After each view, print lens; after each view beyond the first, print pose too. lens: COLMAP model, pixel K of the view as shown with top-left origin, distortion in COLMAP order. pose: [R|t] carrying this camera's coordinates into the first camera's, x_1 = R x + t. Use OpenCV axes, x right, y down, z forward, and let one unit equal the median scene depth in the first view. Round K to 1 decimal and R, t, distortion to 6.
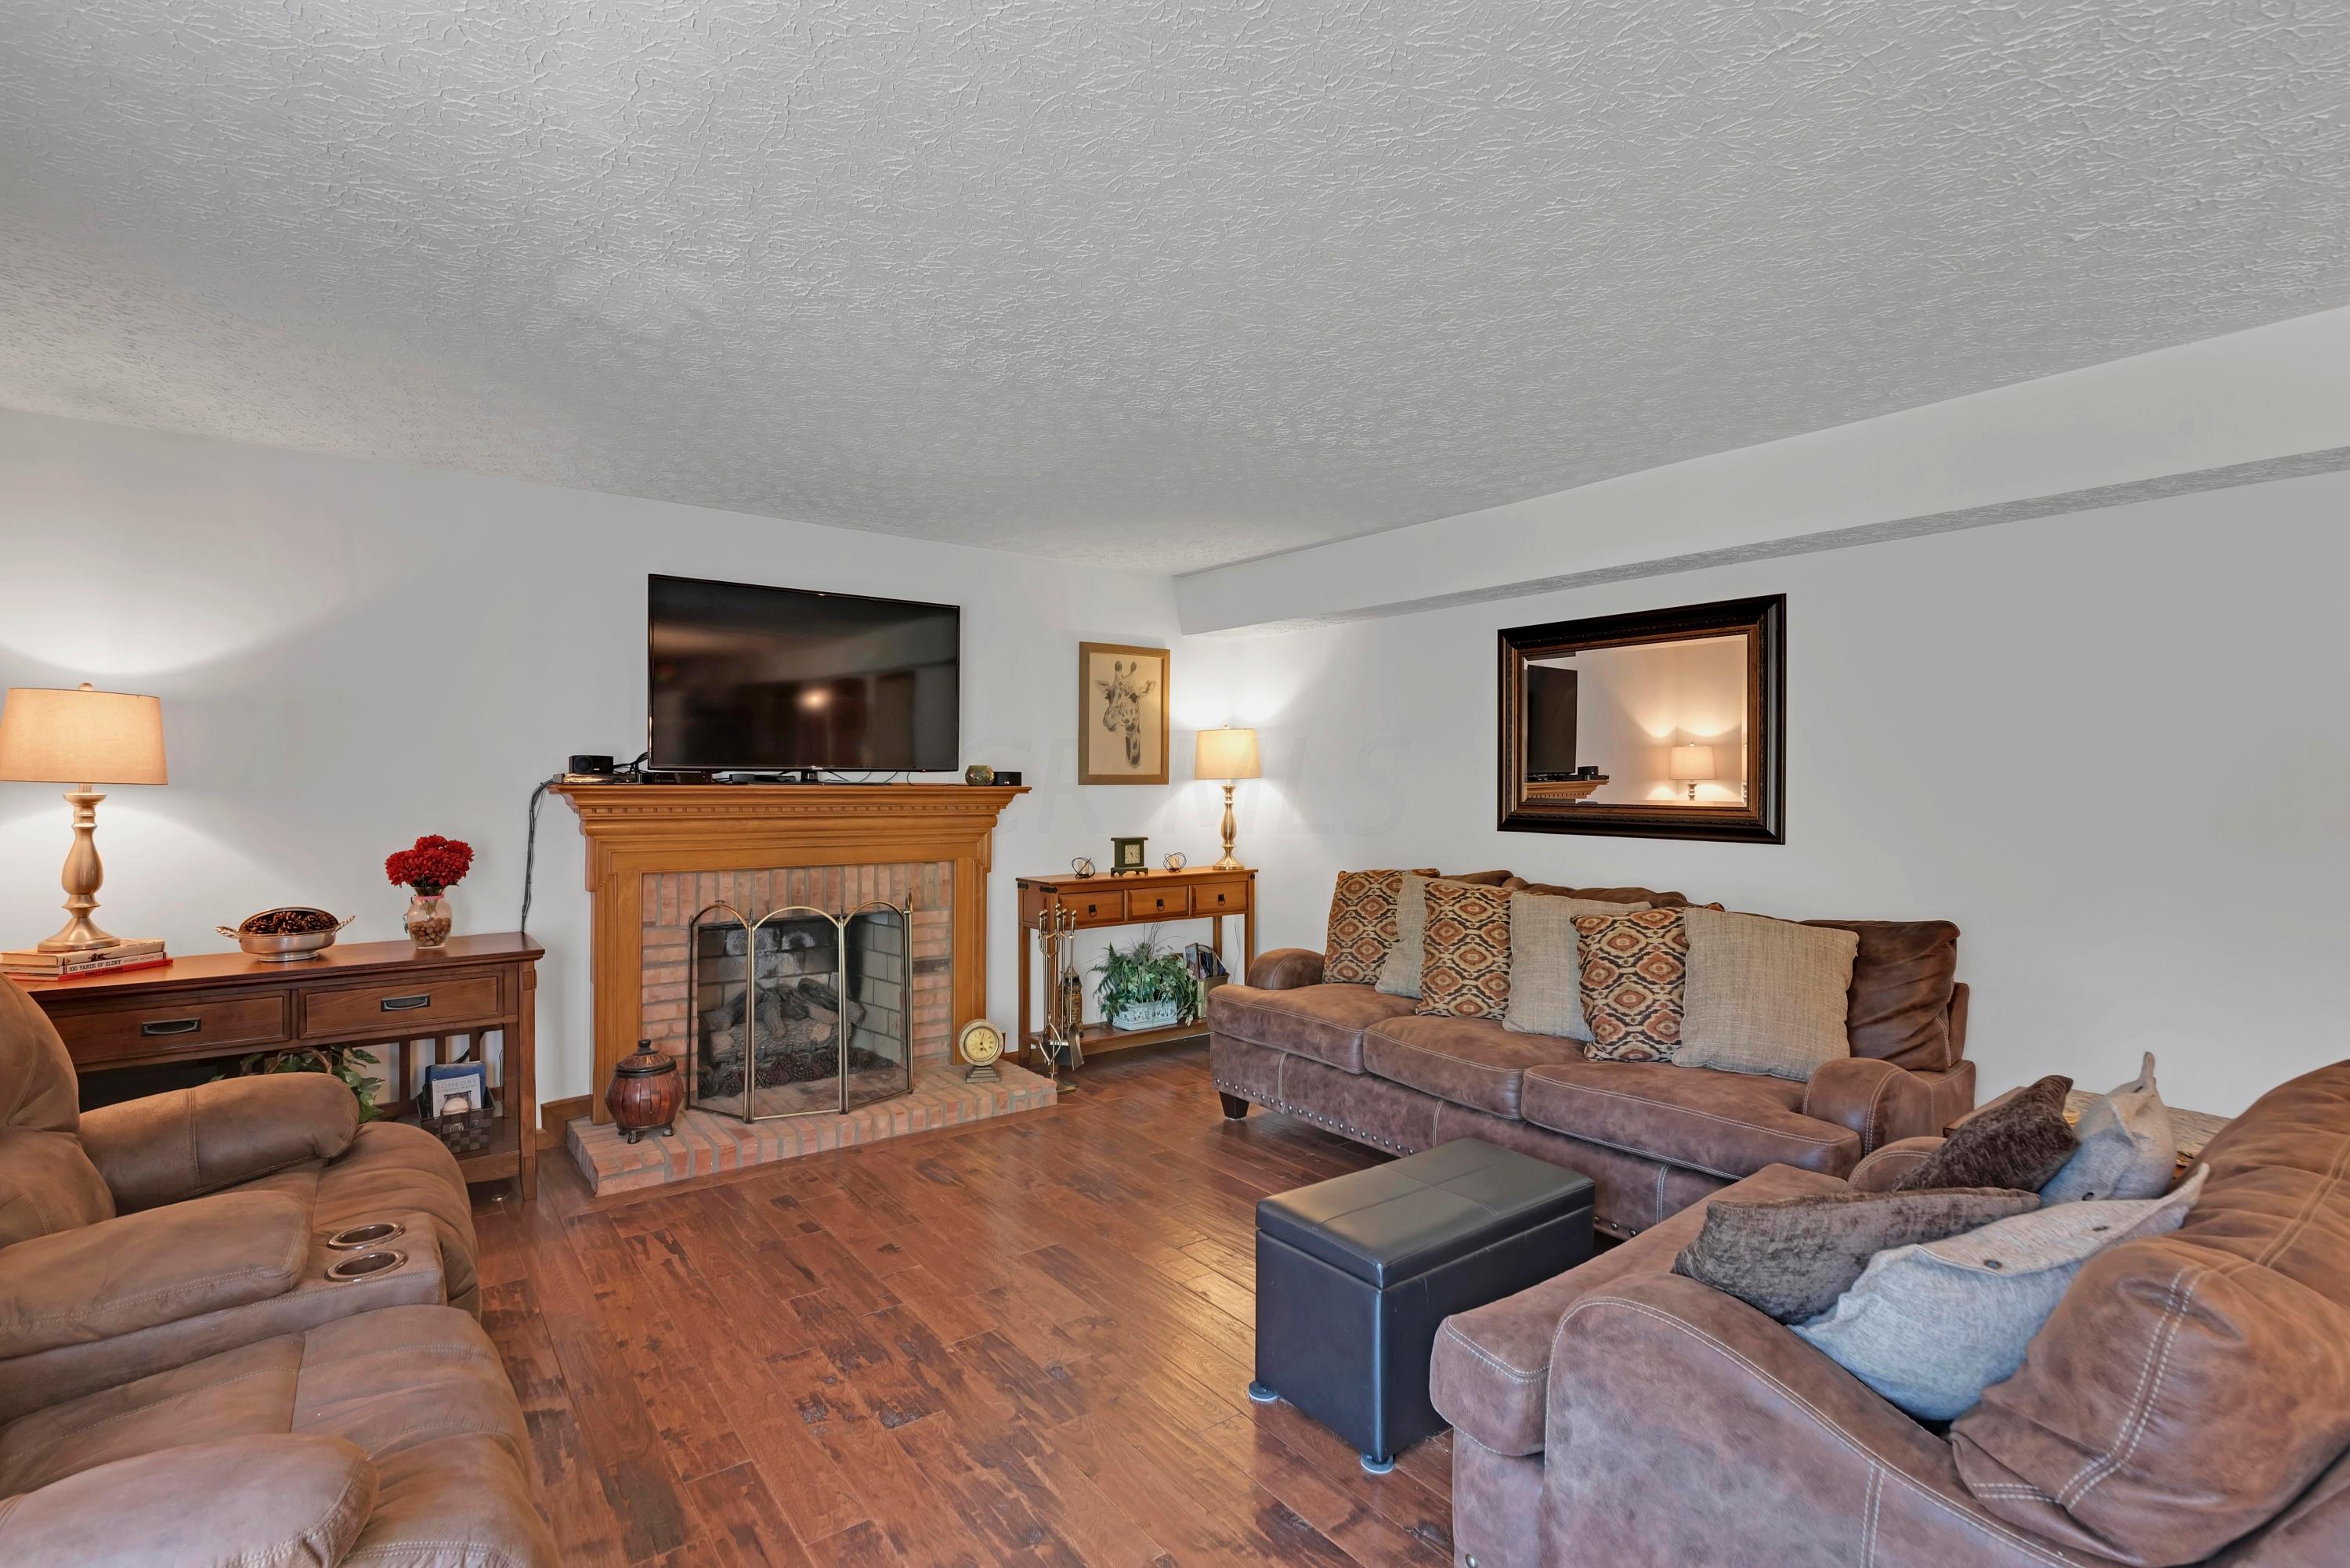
lens RADIAL K [[1104.2, 0, 1179.5], [0, 1104.2, 781.8], [0, 0, 1]] dist [-0.003387, -0.002076]
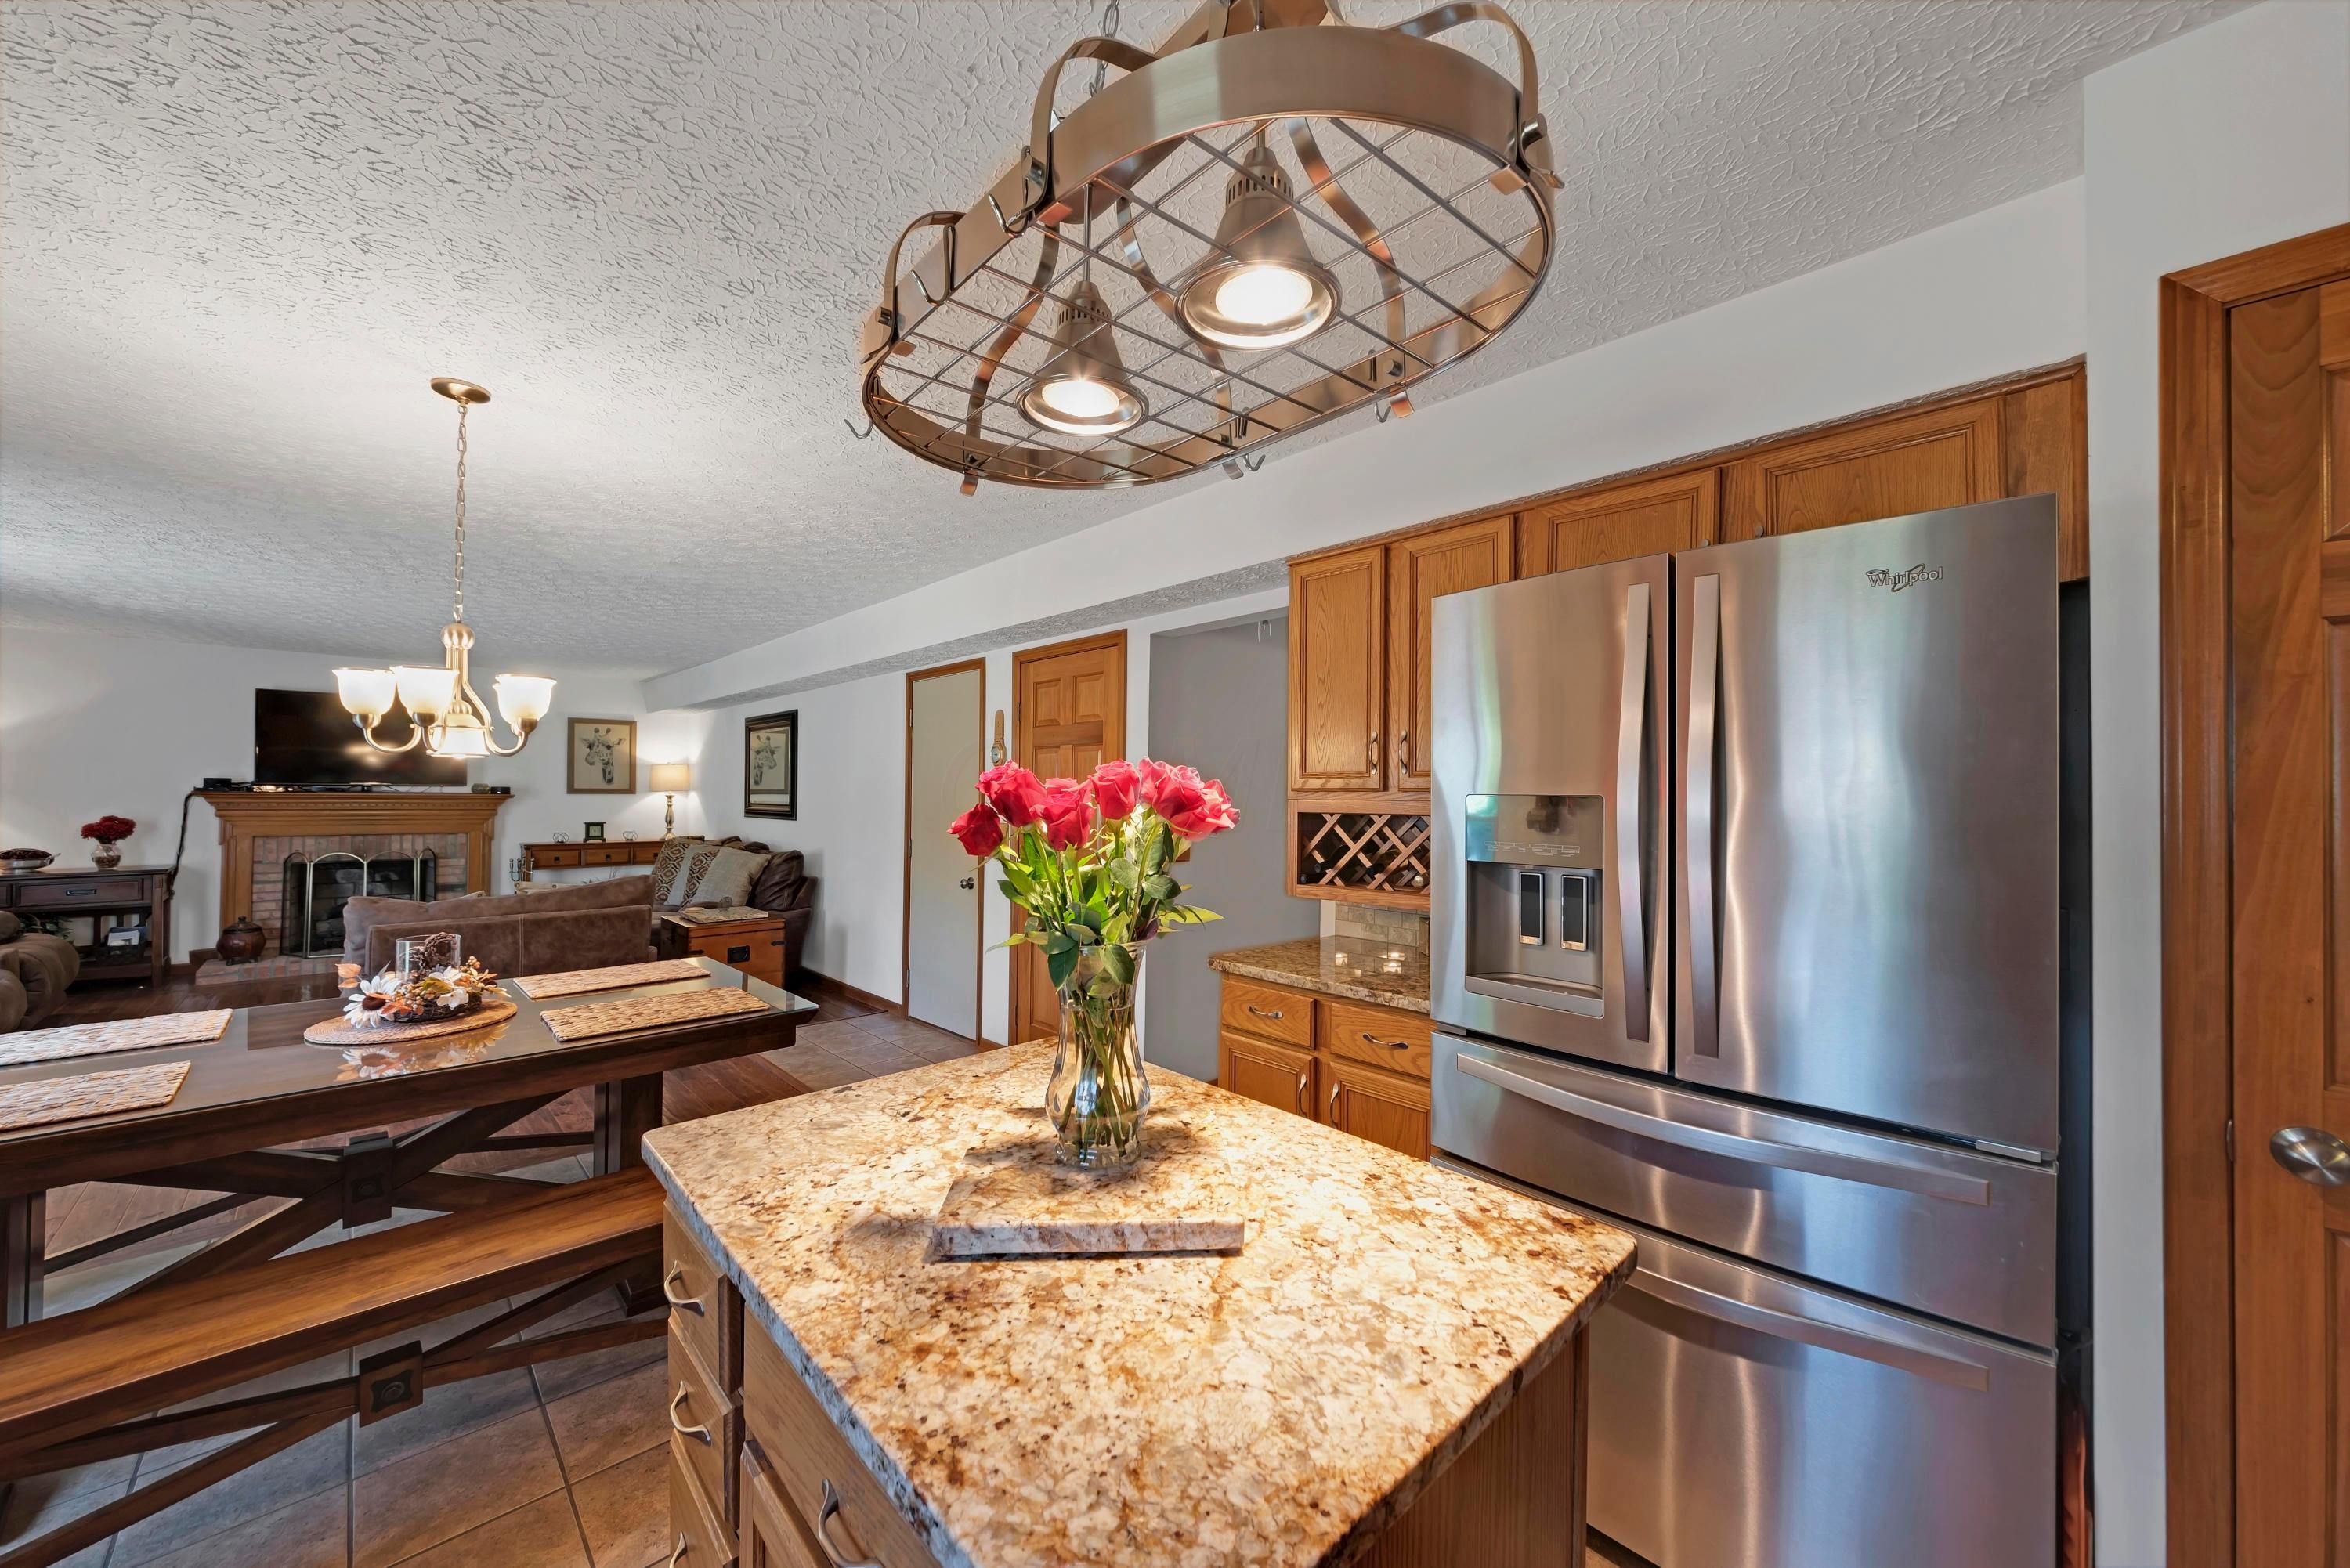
lens RADIAL K [[861.5, 0, 1172.0], [0, 861.5, 785.1], [0, 0, 1]] dist [-0.004516, 0.000457]
pose [[0.994024, 0.006982, 0.108942, 0.864303], [-0.005934, 0.999933, -0.009938, -0.004270], [-0.109005, 0.009232, 0.993998, -0.631284]]
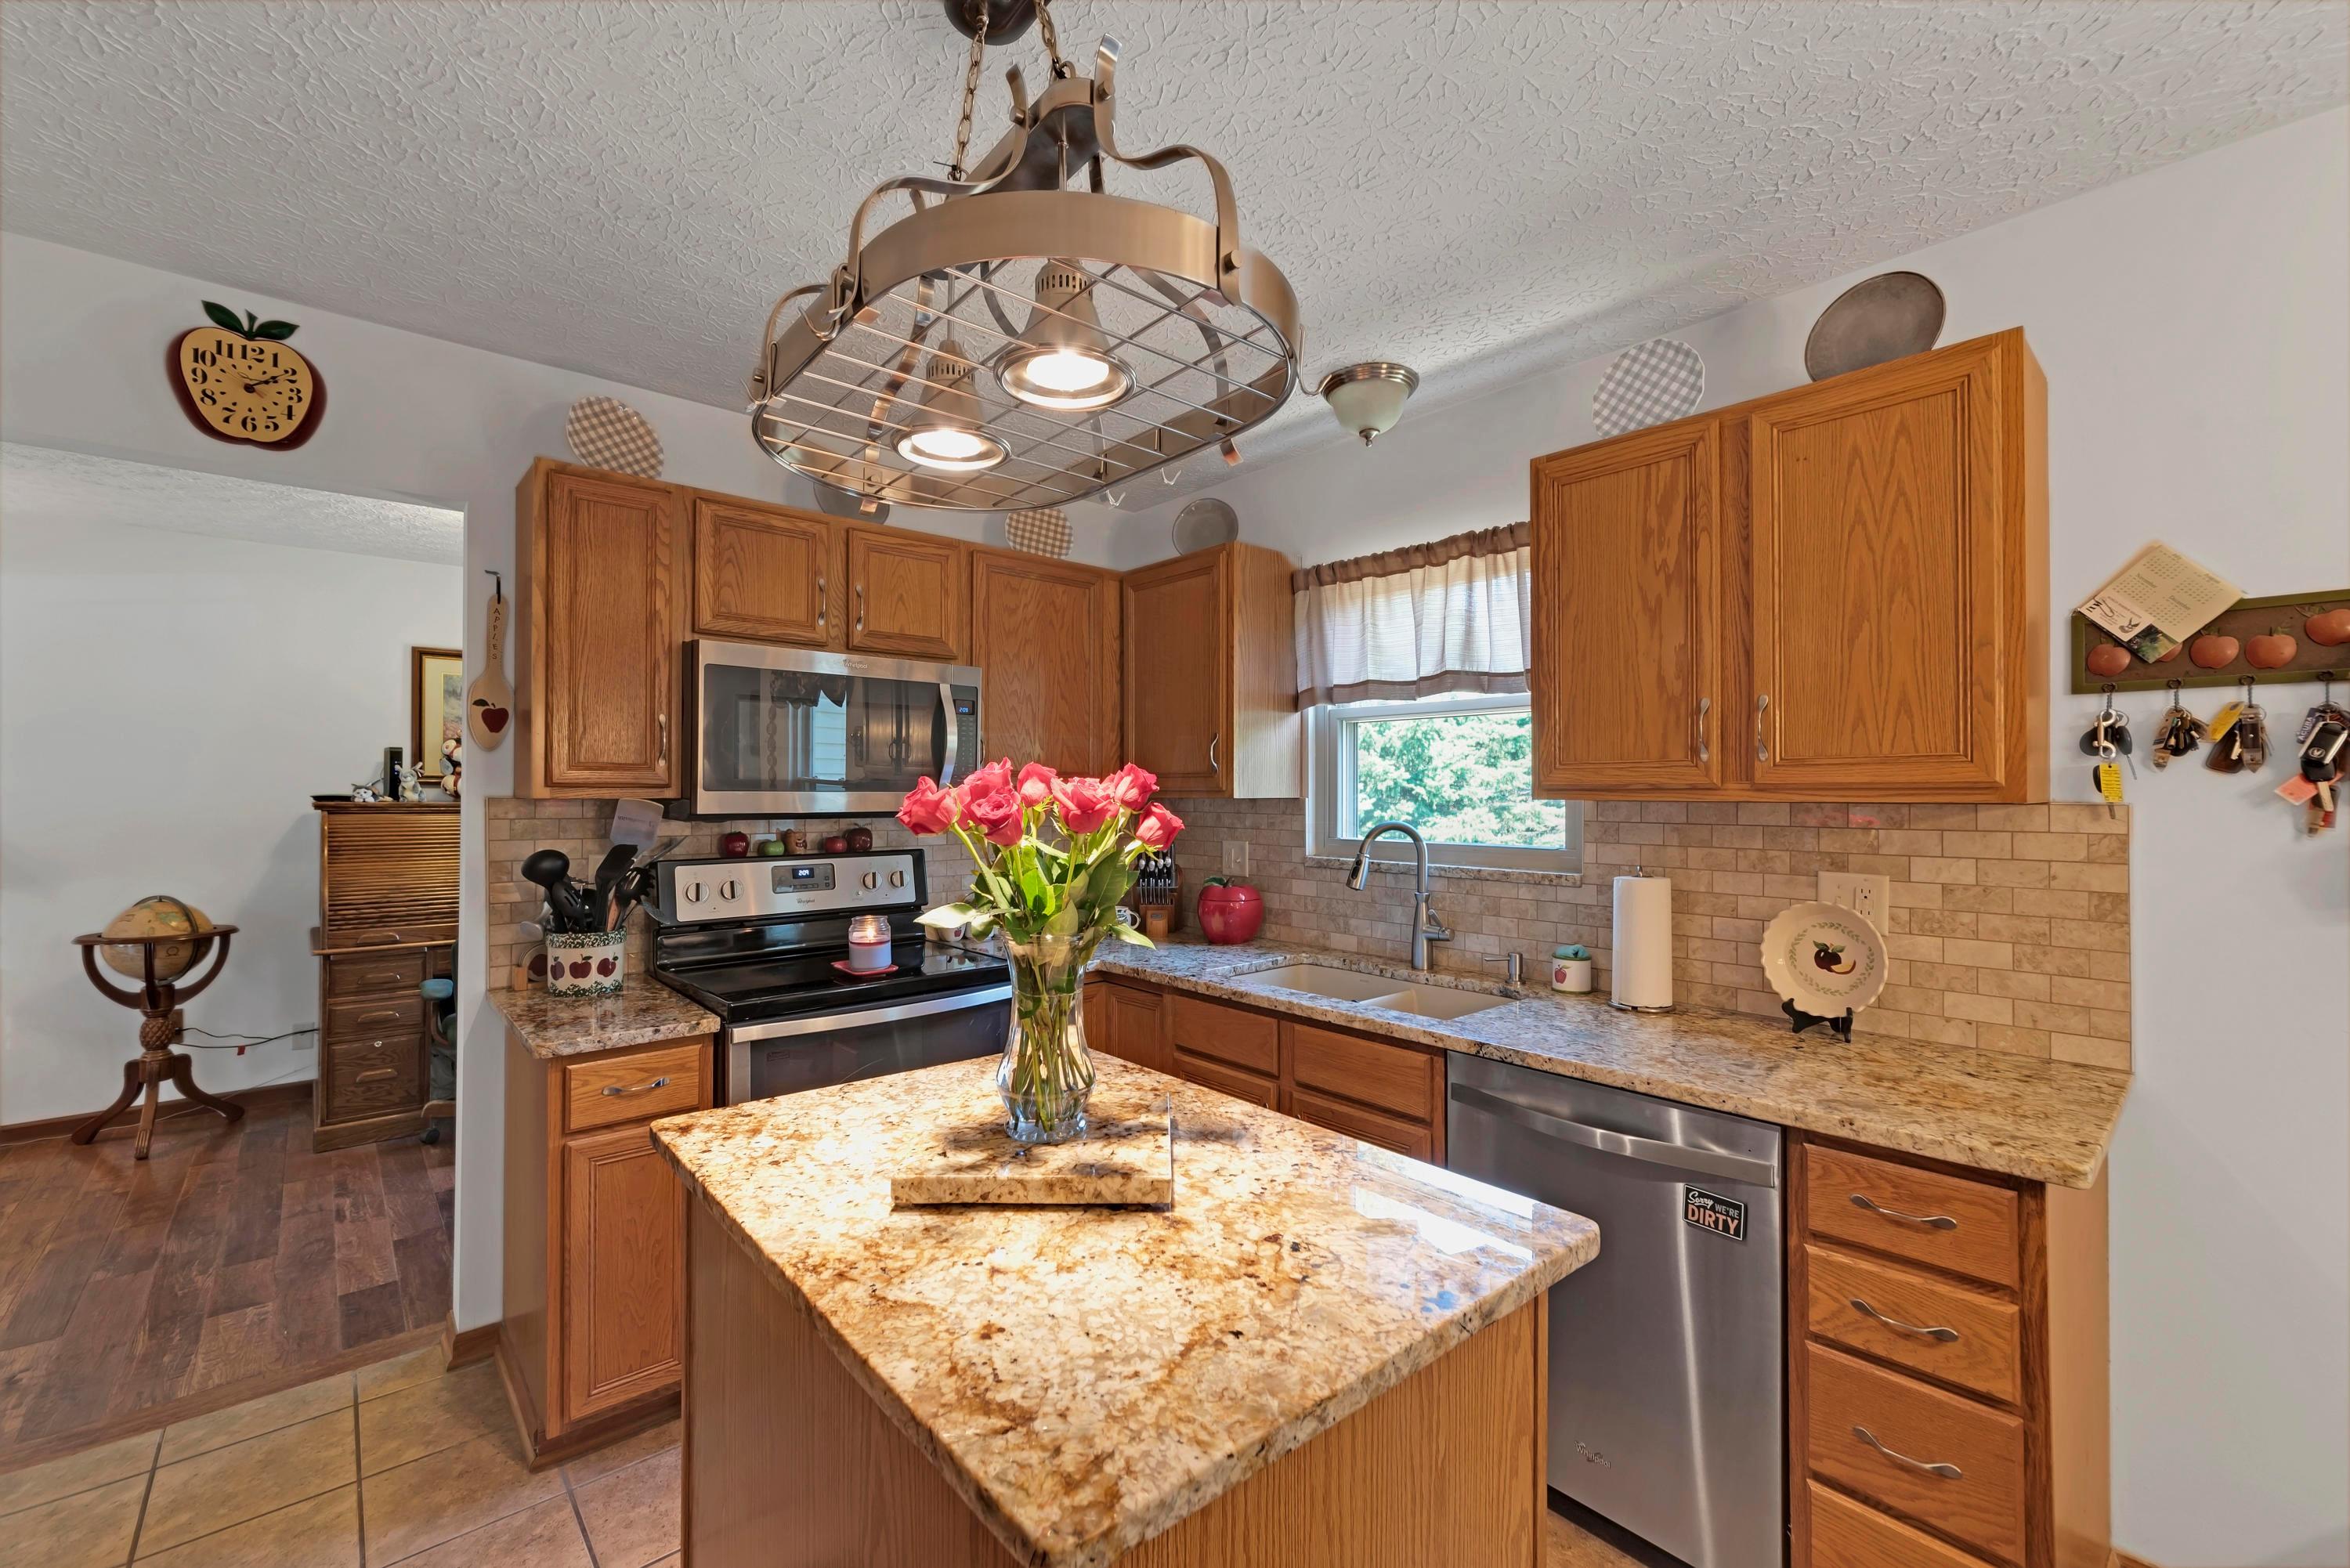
lens RADIAL K [[968.6, 0, 1168.6], [0, 968.6, 784.2], [0, 0, 1]] dist [0.003476, 0.000056]
pose [[-0.997980, -0.004355, -0.063372, 0.854034], [-0.003674, 0.999934, -0.010867, -0.003769], [0.063415, -0.010612, -0.997931, -0.155281]]
